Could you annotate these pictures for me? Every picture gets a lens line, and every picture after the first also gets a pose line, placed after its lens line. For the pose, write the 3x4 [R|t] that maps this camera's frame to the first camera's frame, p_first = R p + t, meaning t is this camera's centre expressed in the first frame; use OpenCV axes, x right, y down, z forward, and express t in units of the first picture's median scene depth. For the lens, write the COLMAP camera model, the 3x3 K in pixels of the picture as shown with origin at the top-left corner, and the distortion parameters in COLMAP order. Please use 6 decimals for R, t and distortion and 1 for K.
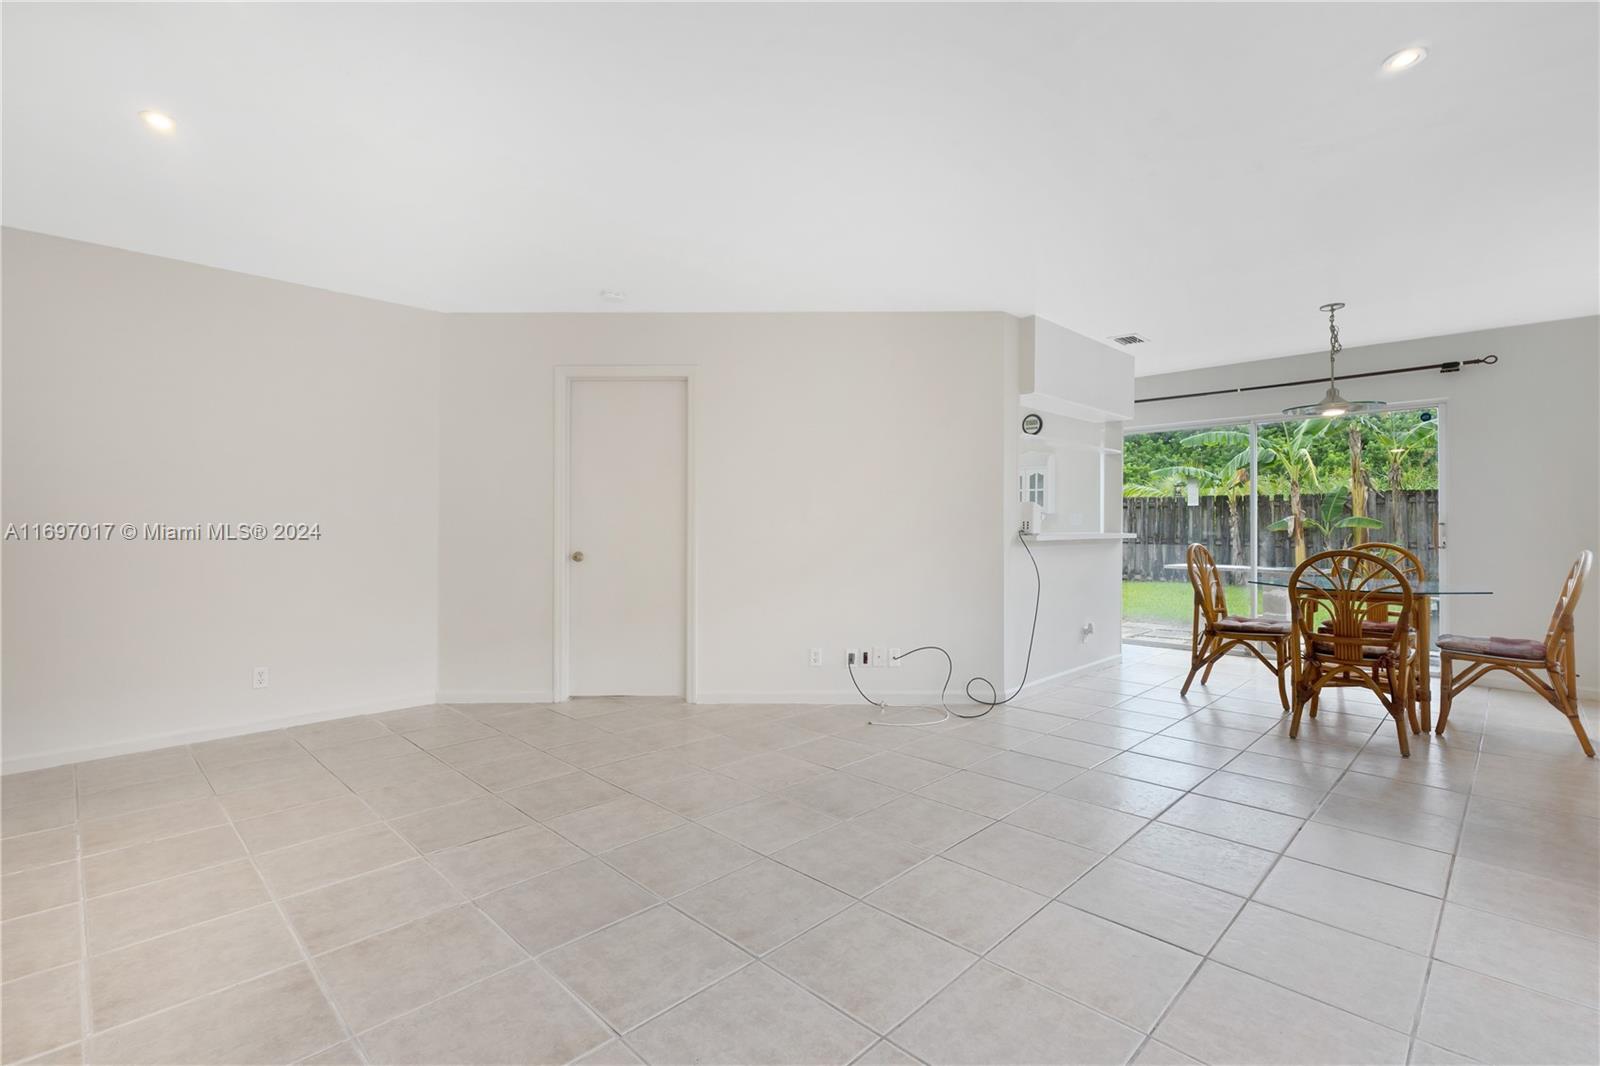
lens RADIAL K [[717.2, 0, 803.2], [0, 717.2, 513.3], [0, 0, 1]] dist [0.015337, -0.000215]
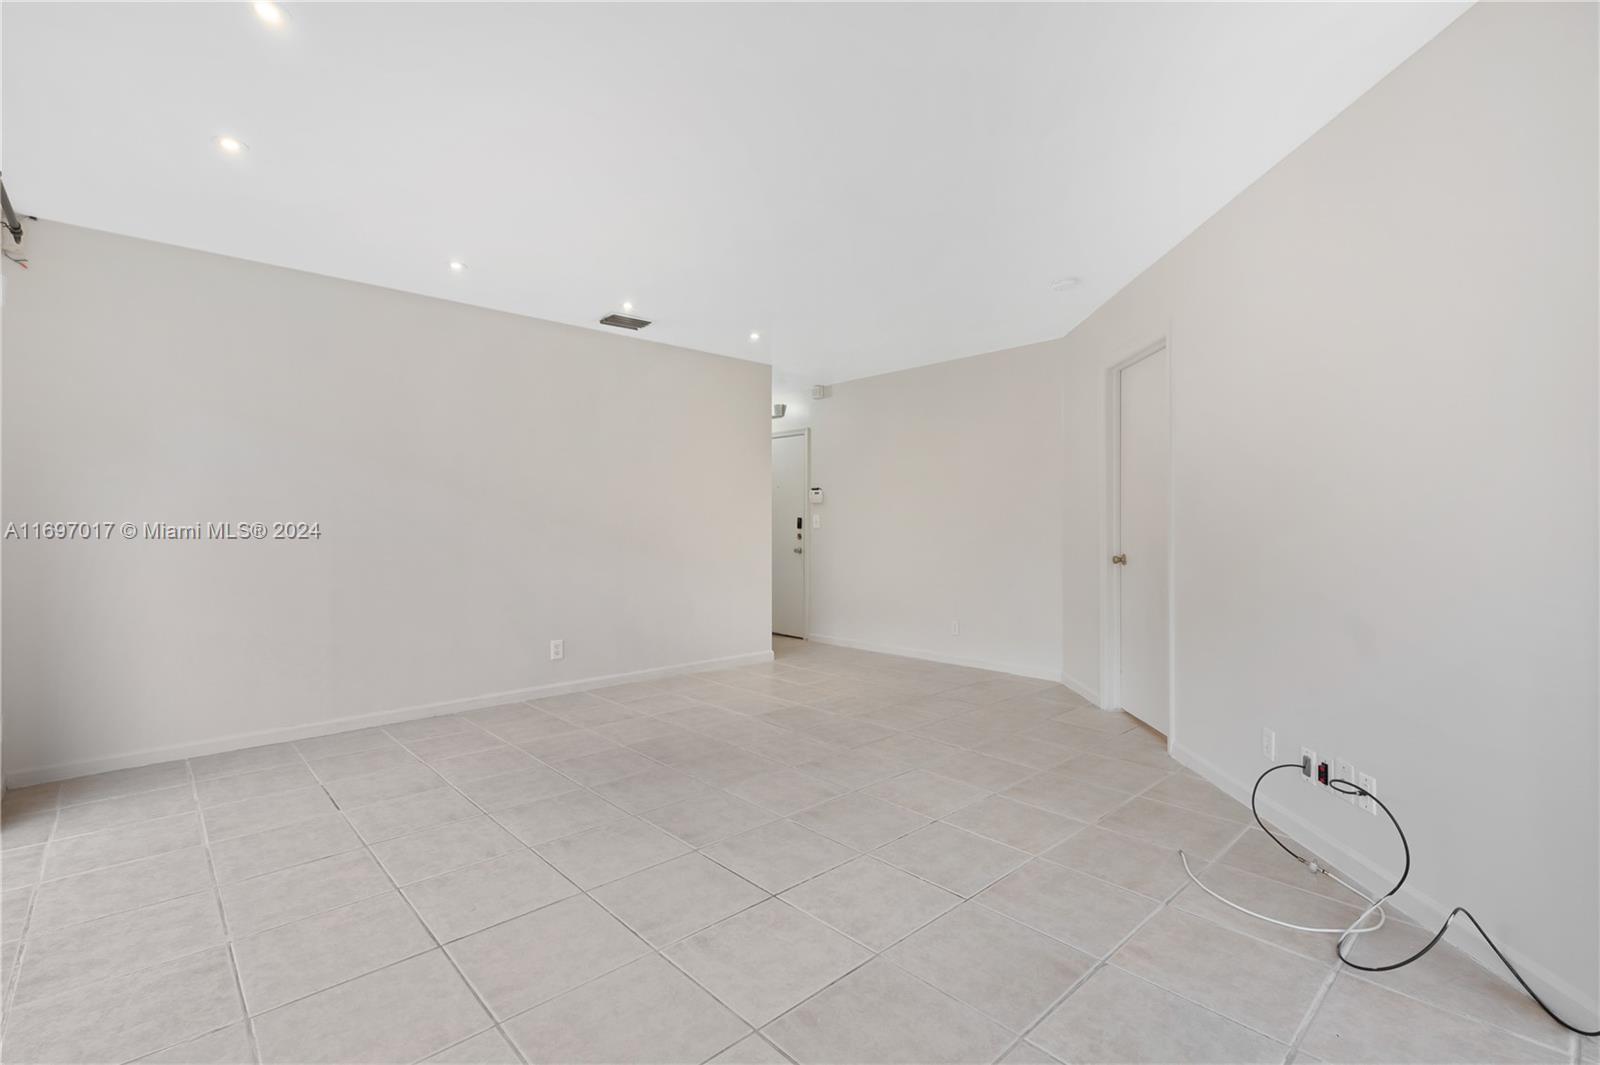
lens RADIAL K [[717.2, 0, 803.2], [0, 717.2, 512.8], [0, 0, 1]] dist [0.015337, -0.000215]
pose [[-0.039771, -0.020927, -0.998990, 1.187572], [0.022713, 0.999503, -0.021842, 0.021777], [0.998951, -0.023559, -0.039276, 1.182106]]
